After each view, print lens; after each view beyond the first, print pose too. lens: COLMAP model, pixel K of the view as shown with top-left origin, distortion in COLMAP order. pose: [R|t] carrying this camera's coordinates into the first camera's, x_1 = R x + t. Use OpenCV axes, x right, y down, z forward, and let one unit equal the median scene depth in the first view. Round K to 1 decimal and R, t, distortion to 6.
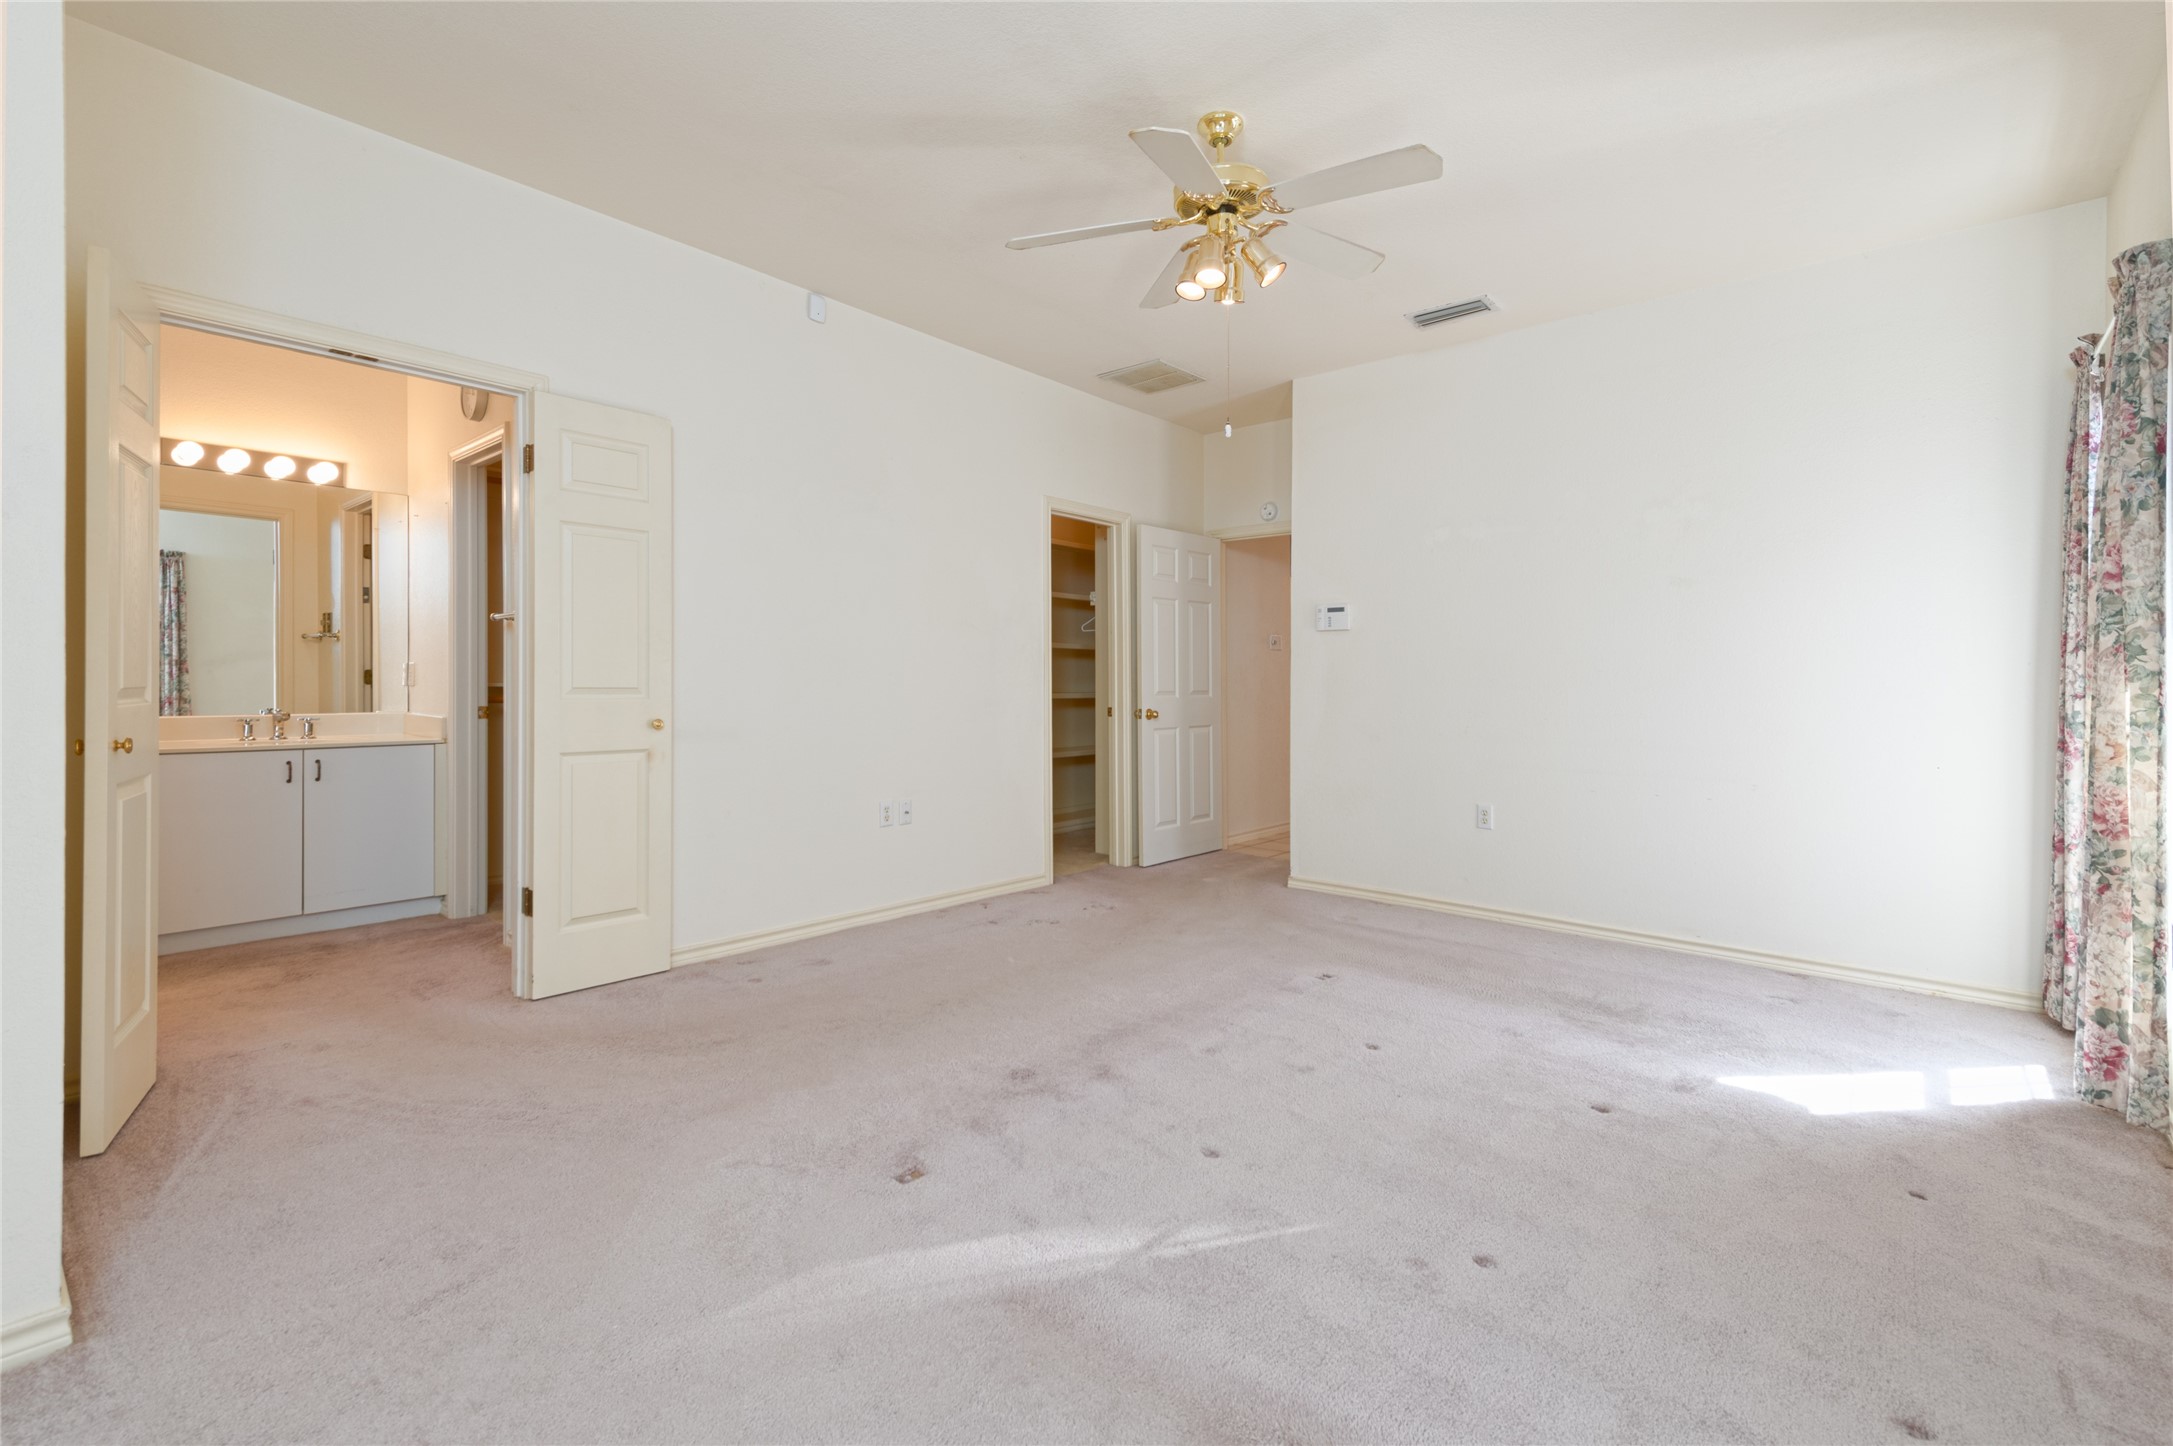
lens RADIAL K [[963.4, 0, 1098.0], [0, 963.4, 686.8], [0, 0, 1]] dist [0.012486, -0.000850]
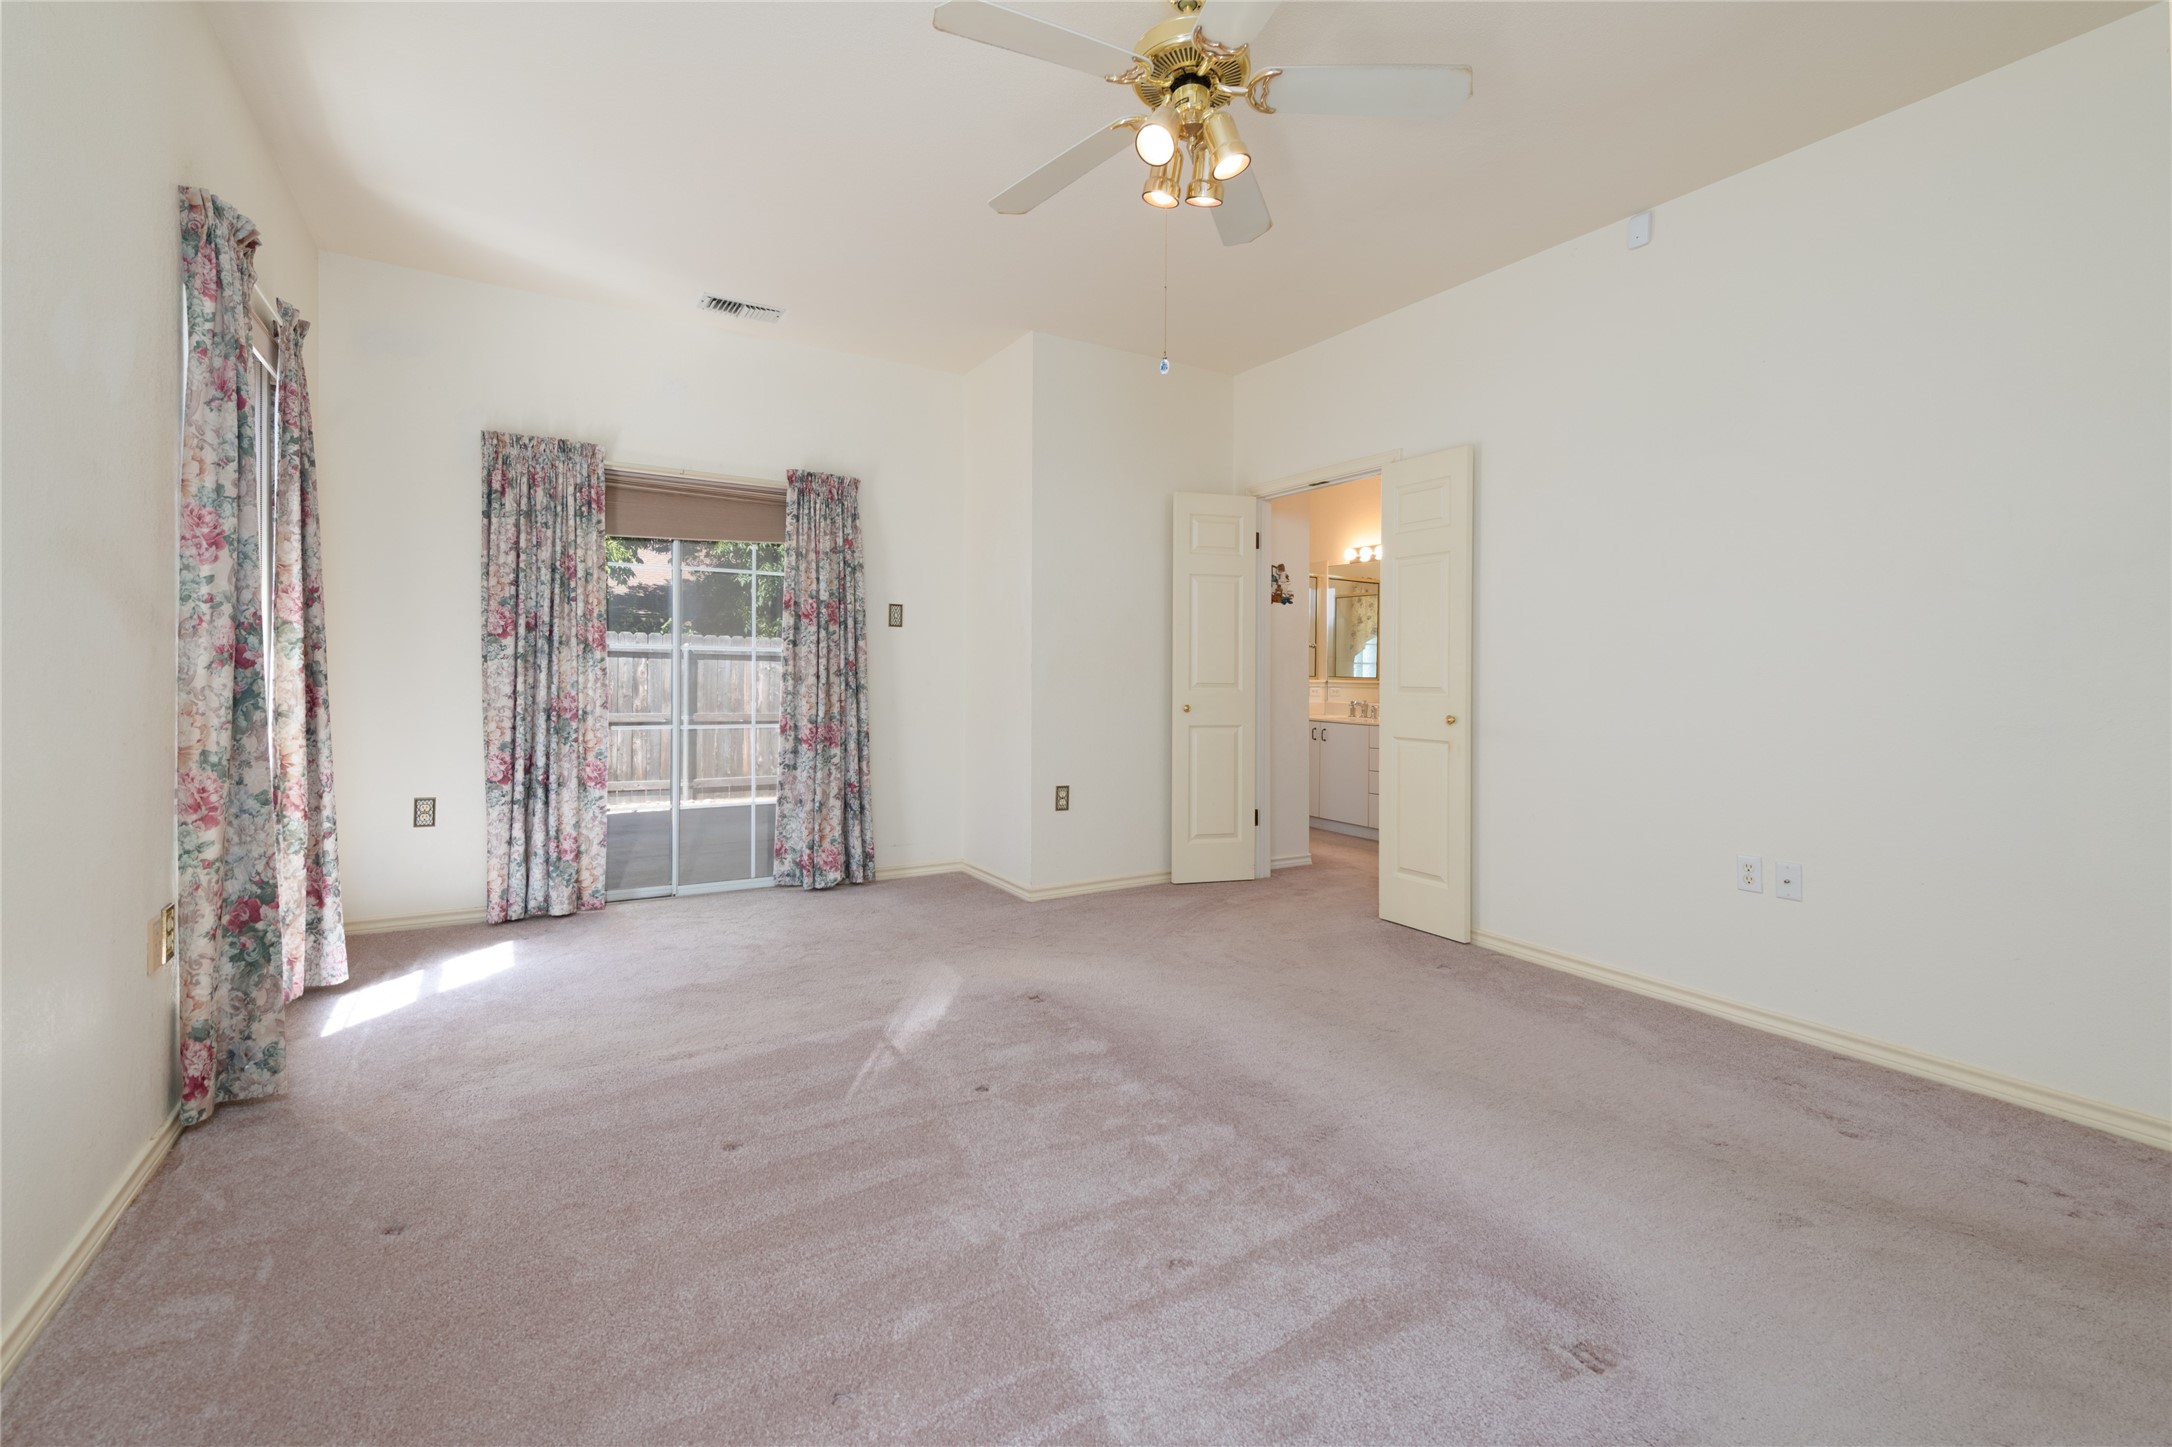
lens RADIAL K [[962.9, 0, 1097.5], [0, 962.9, 687.3], [0, 0, 1]] dist [0.012486, -0.000850]
pose [[-0.365315, -0.008604, -0.930844, 0.753182], [-0.014983, 0.999882, -0.003362, 0.011069], [0.930763, 0.012718, -0.365401, 1.041496]]
